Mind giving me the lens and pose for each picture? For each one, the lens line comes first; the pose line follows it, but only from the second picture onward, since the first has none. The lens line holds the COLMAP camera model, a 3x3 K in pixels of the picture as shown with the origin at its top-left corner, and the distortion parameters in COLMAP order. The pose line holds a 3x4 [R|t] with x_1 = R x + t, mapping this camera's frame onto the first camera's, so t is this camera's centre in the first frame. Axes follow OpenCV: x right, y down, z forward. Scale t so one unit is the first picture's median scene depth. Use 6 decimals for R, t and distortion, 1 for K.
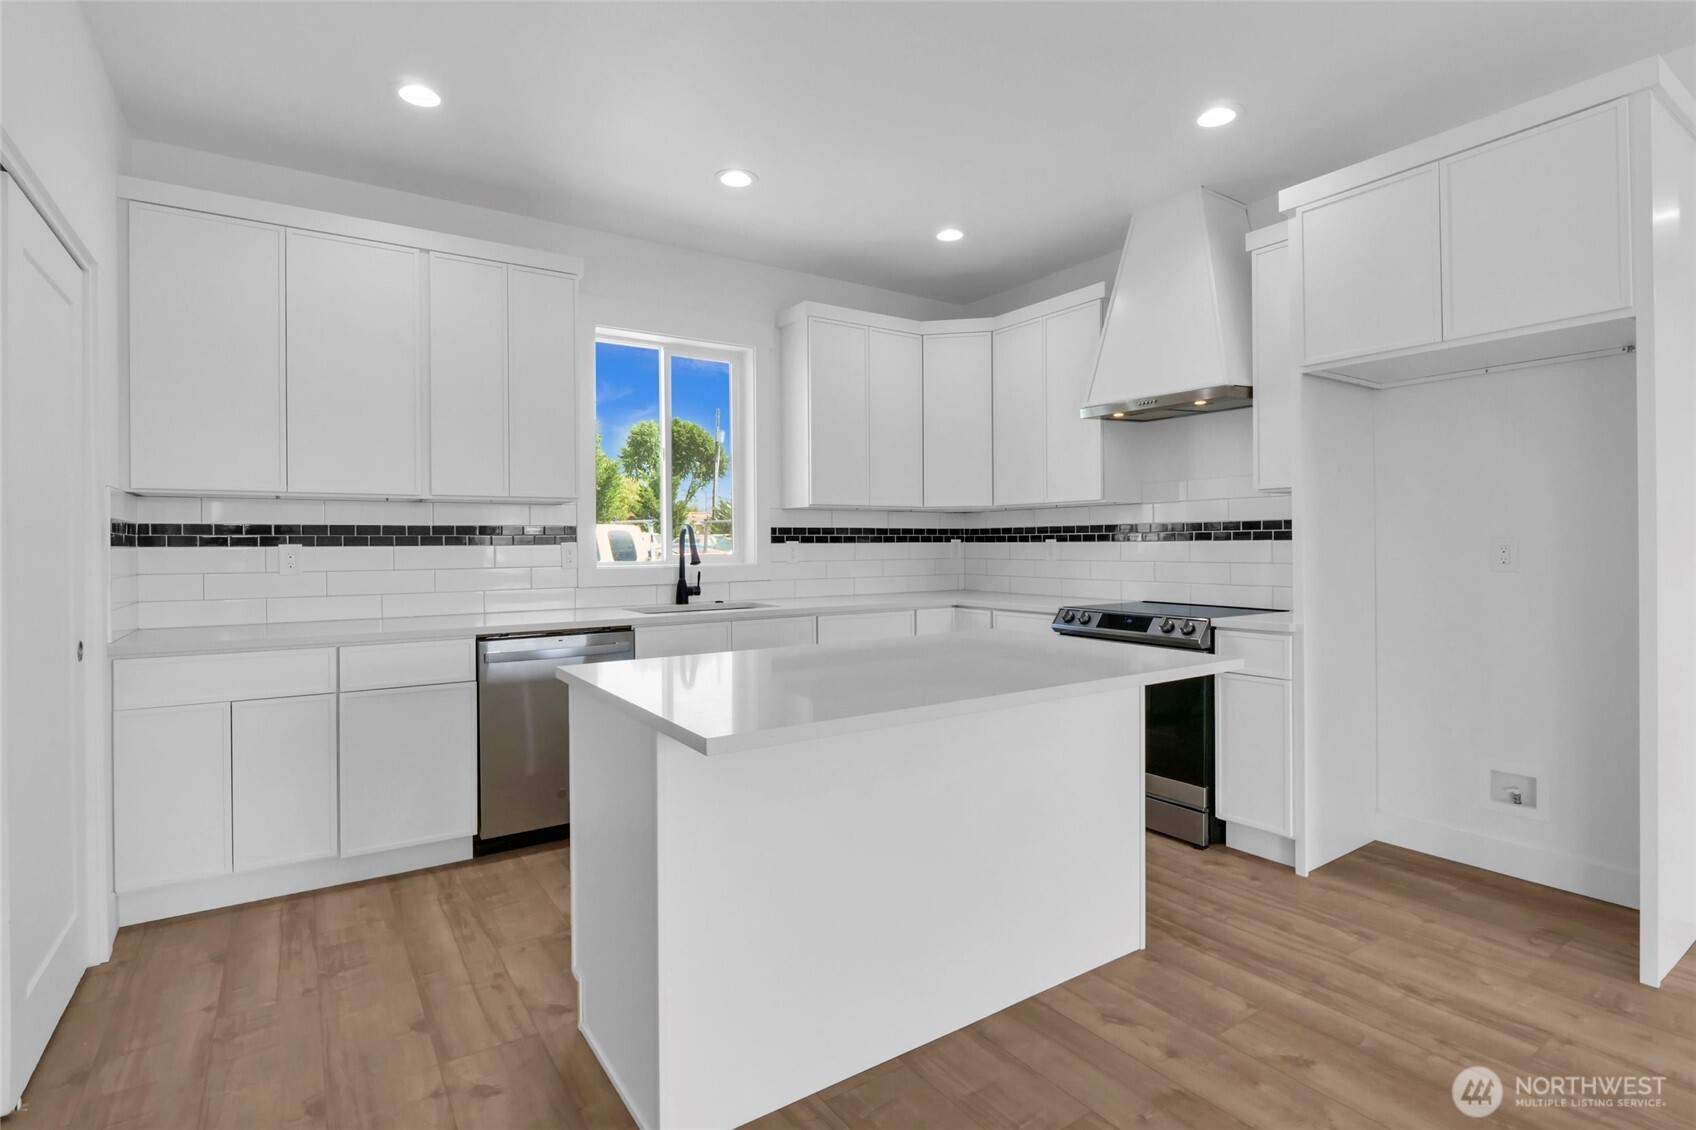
lens RADIAL K [[828.0, 0, 857.9], [0, 828.0, 559.1], [0, 0, 1]] dist [-0.013351, -0.000469]
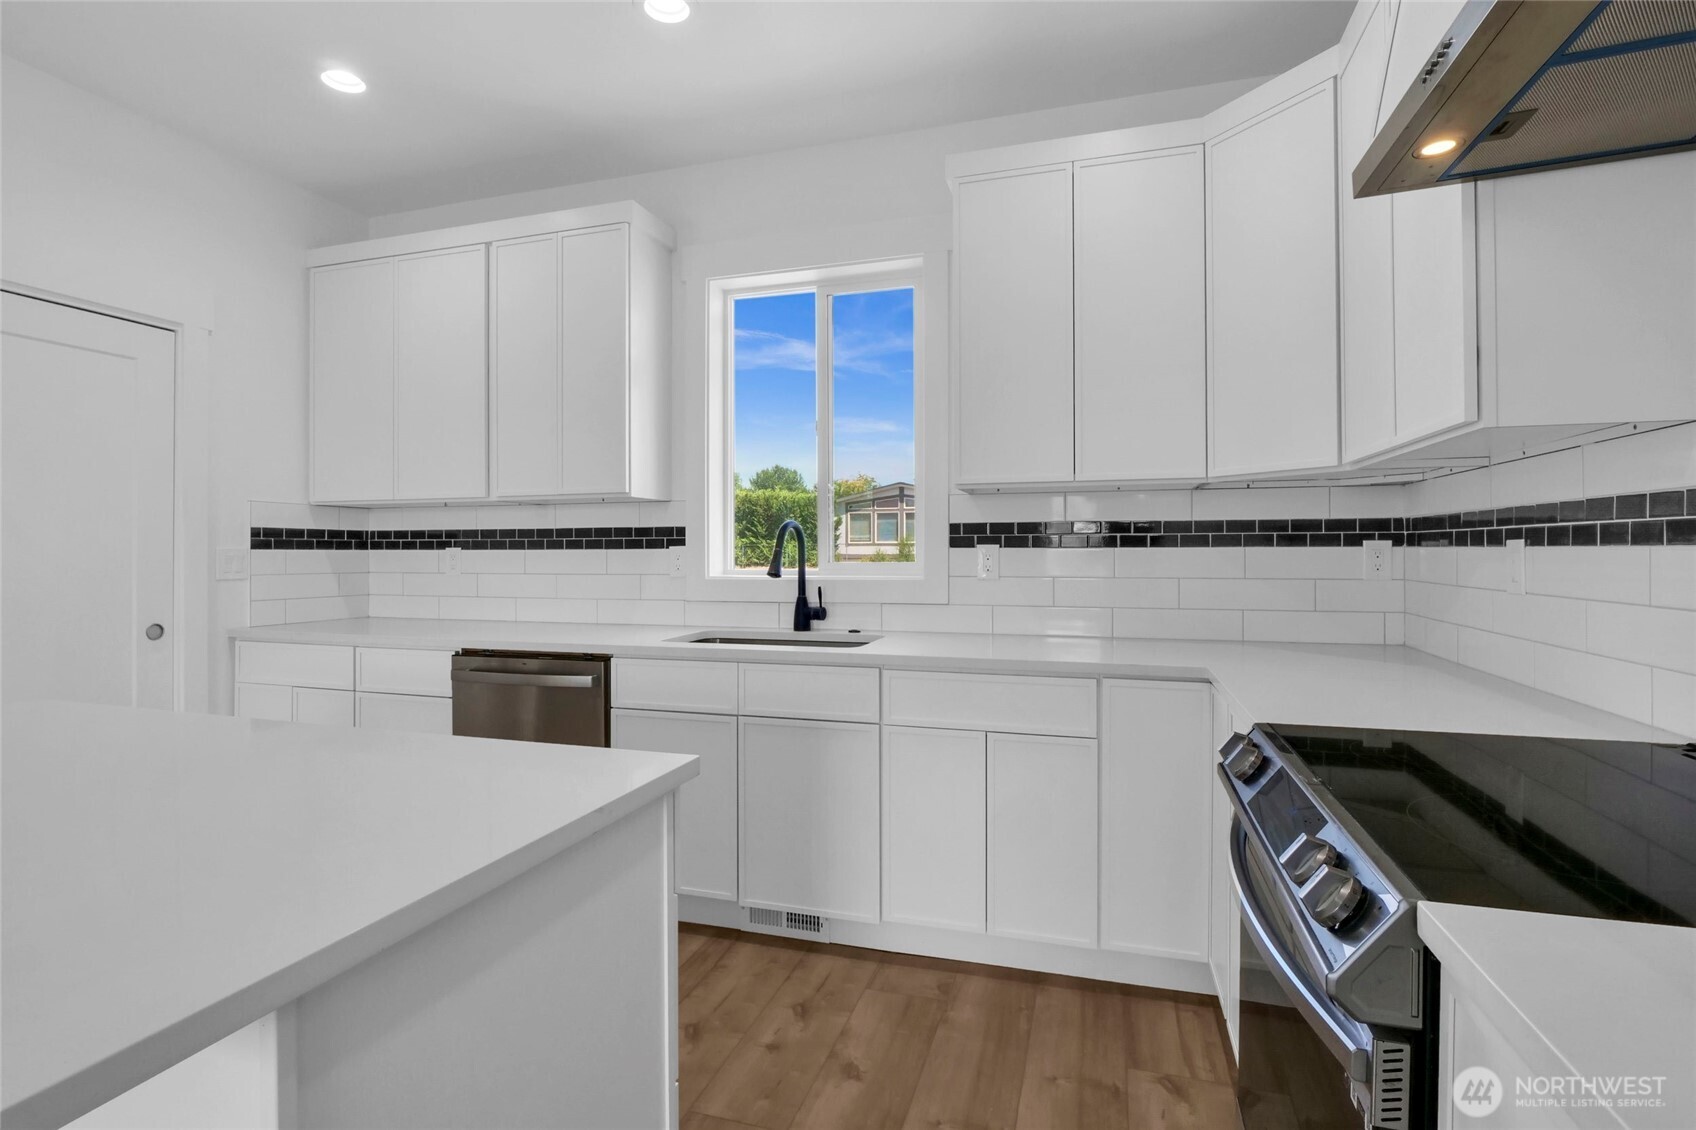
lens RADIAL K [[828.0, 0, 845.0], [0, 828.0, 556.1], [0, 0, 1]] dist [-0.013351, -0.000469]
pose [[0.622243, 0.010965, -0.782748, 0.383314], [-0.016073, 0.999870, 0.001229, -0.012873], [0.782659, 0.011816, 0.622338, 0.572929]]
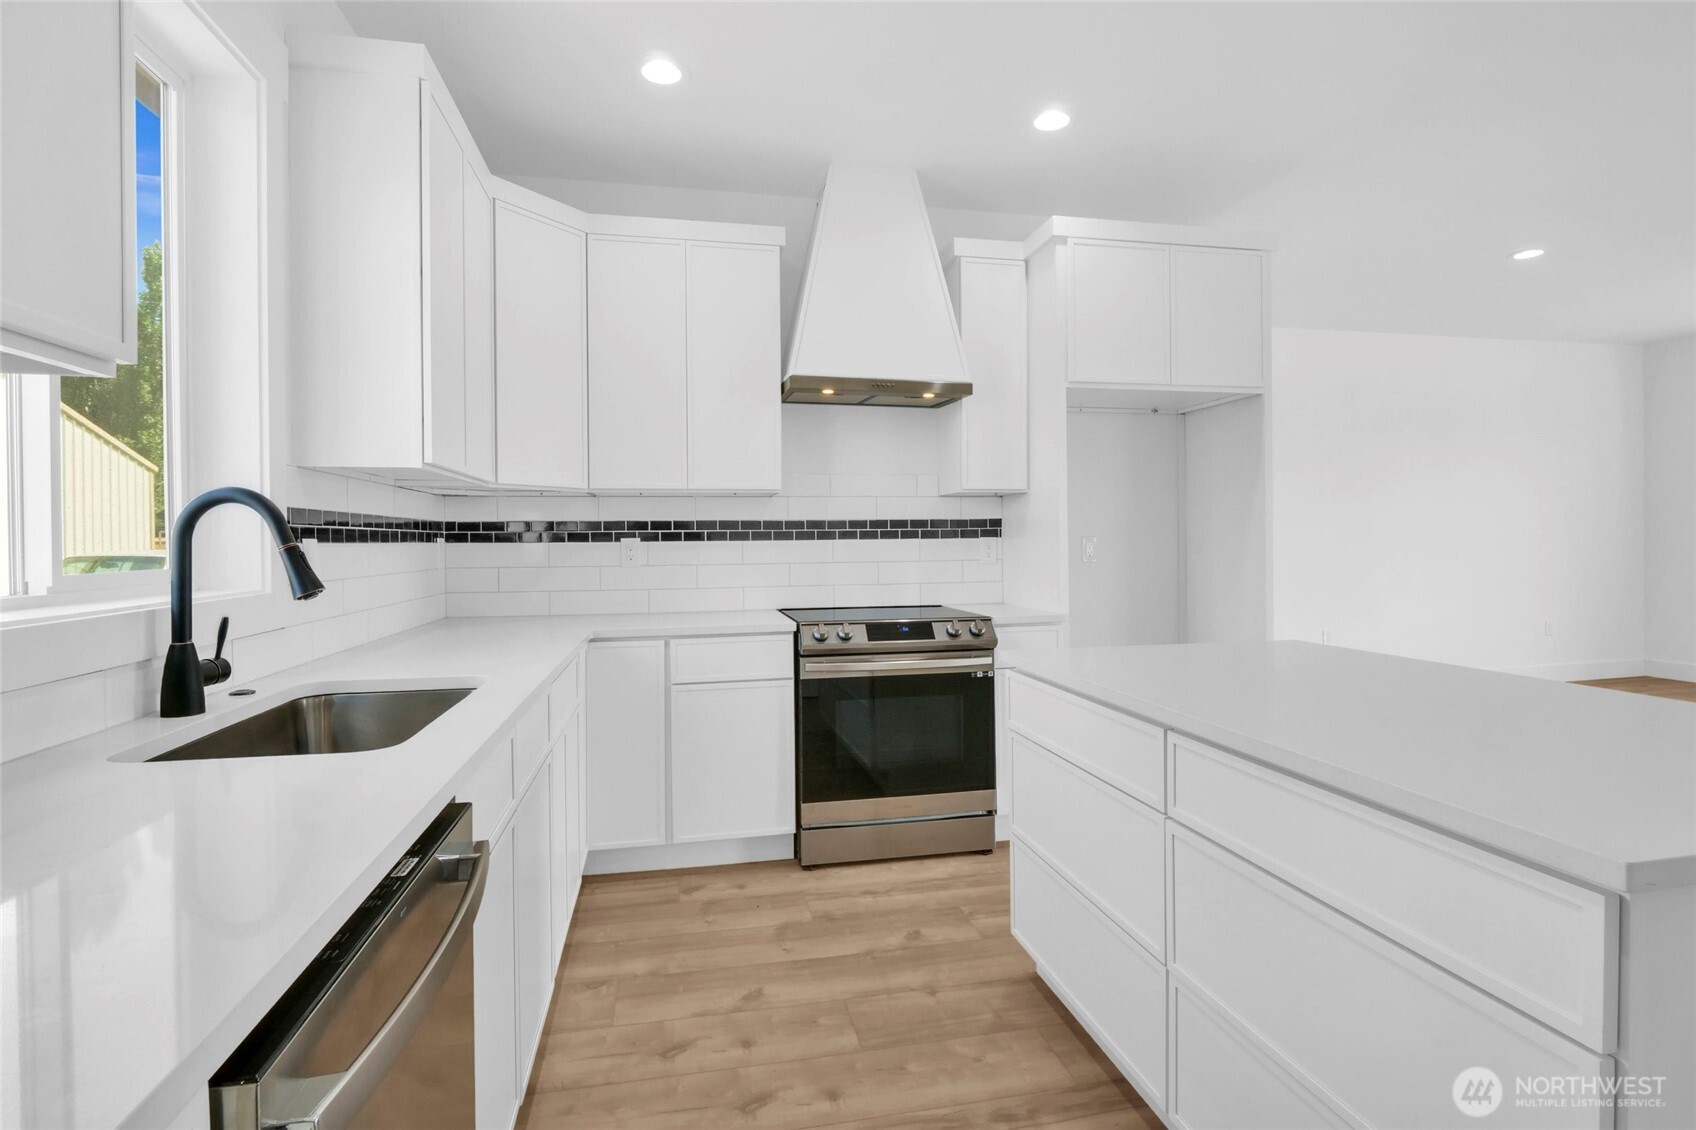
lens RADIAL K [[828.0, 0, 848.0], [0, 828.0, 557.1], [0, 0, 1]] dist [-0.013351, -0.000469]
pose [[0.381553, -0.015672, 0.924214, -0.428016], [0.023765, 0.999692, 0.007141, -0.008415], [-0.924041, 0.019240, 0.381808, 0.601304]]
